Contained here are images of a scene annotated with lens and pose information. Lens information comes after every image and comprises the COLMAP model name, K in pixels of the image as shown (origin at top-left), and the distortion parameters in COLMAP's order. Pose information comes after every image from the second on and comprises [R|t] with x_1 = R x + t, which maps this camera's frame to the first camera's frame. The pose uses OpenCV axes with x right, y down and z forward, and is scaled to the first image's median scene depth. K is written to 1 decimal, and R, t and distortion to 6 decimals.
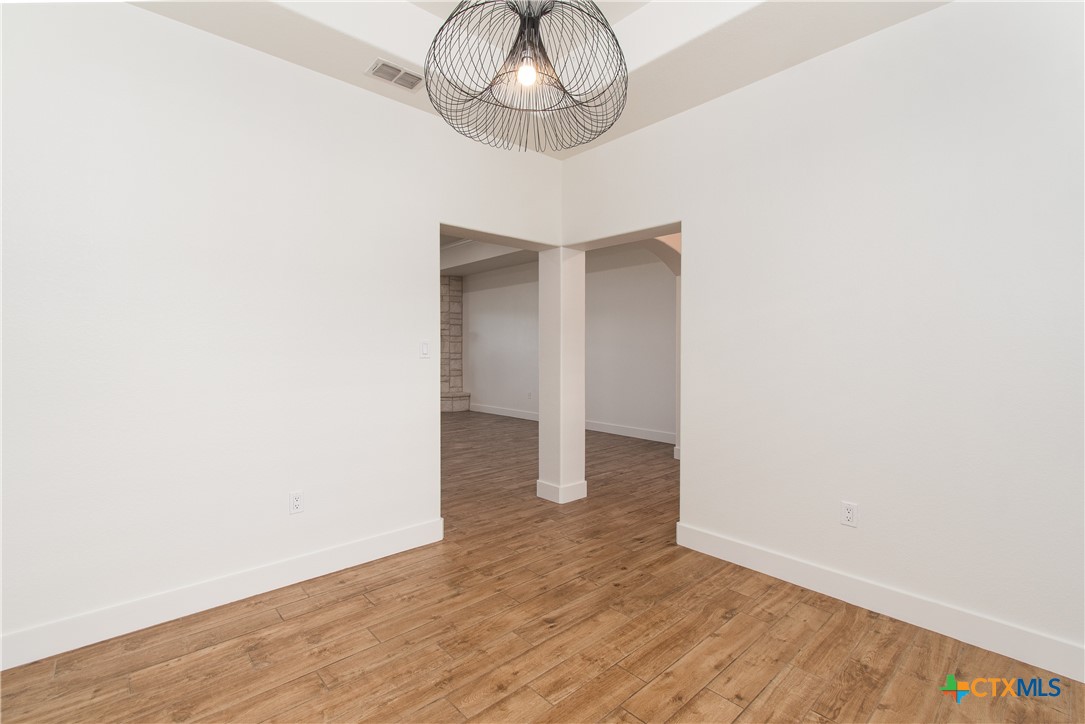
lens RADIAL K [[488.1, 0, 548.2], [0, 488.1, 357.0], [0, 0, 1]] dist [0.000955, -0.000826]
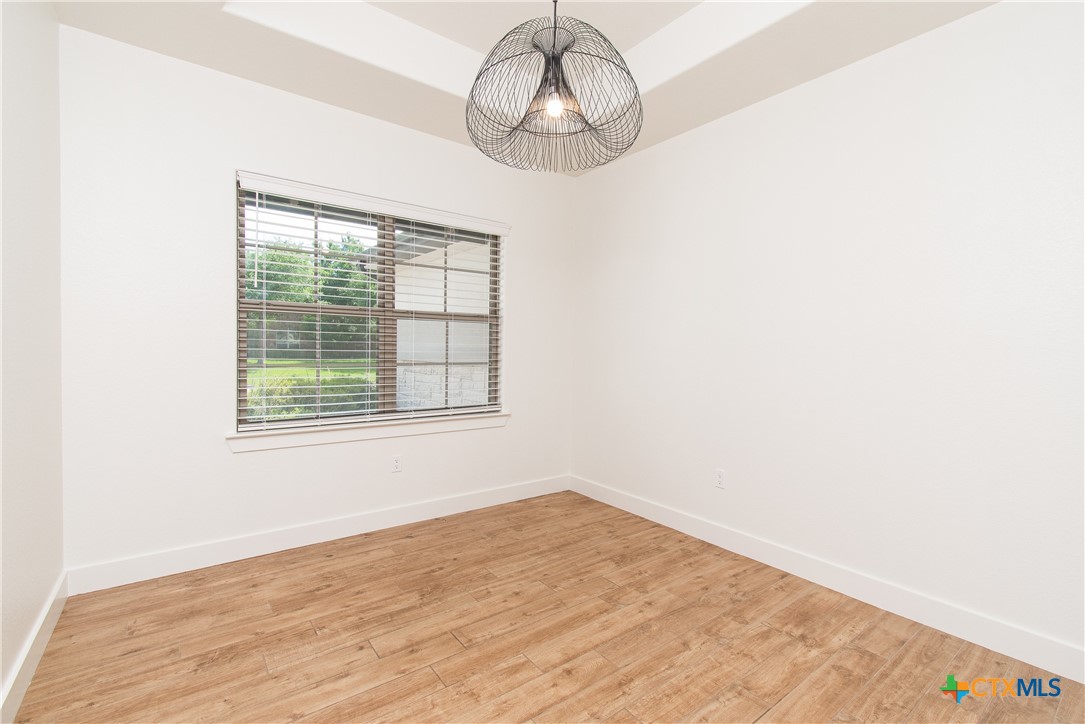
lens RADIAL K [[479.7, 0, 542.5], [0, 479.7, 362.0], [0, 0, 1]] dist [0.001057, -0.000014]
pose [[-0.994852, -0.022075, 0.098901, -0.113722], [-0.017224, 0.998619, 0.049633, -0.034774], [-0.099860, 0.047674, -0.993859, 1.772320]]
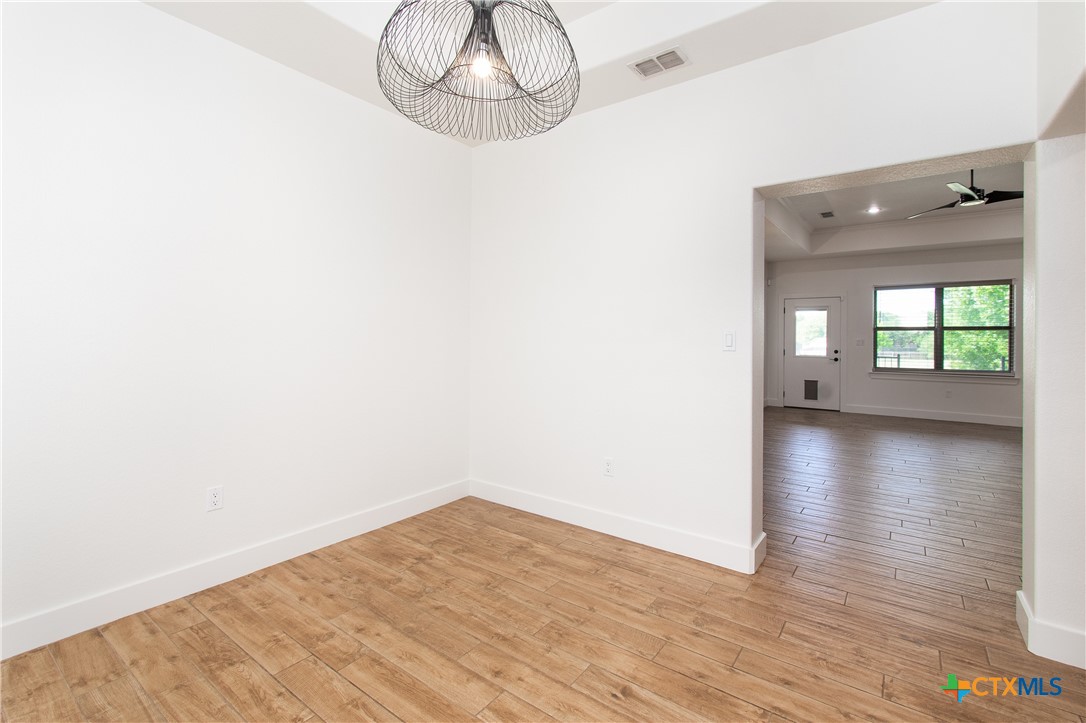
lens RADIAL K [[490.4, 0, 552.0], [0, 490.4, 335.7], [0, 0, 1]] dist [0.000432, -0.000459]
pose [[0.190697, -0.003314, -0.981643, 0.816210], [-0.026482, 0.999613, -0.008519, -0.011850], [0.981292, 0.027621, 0.190536, 0.795513]]
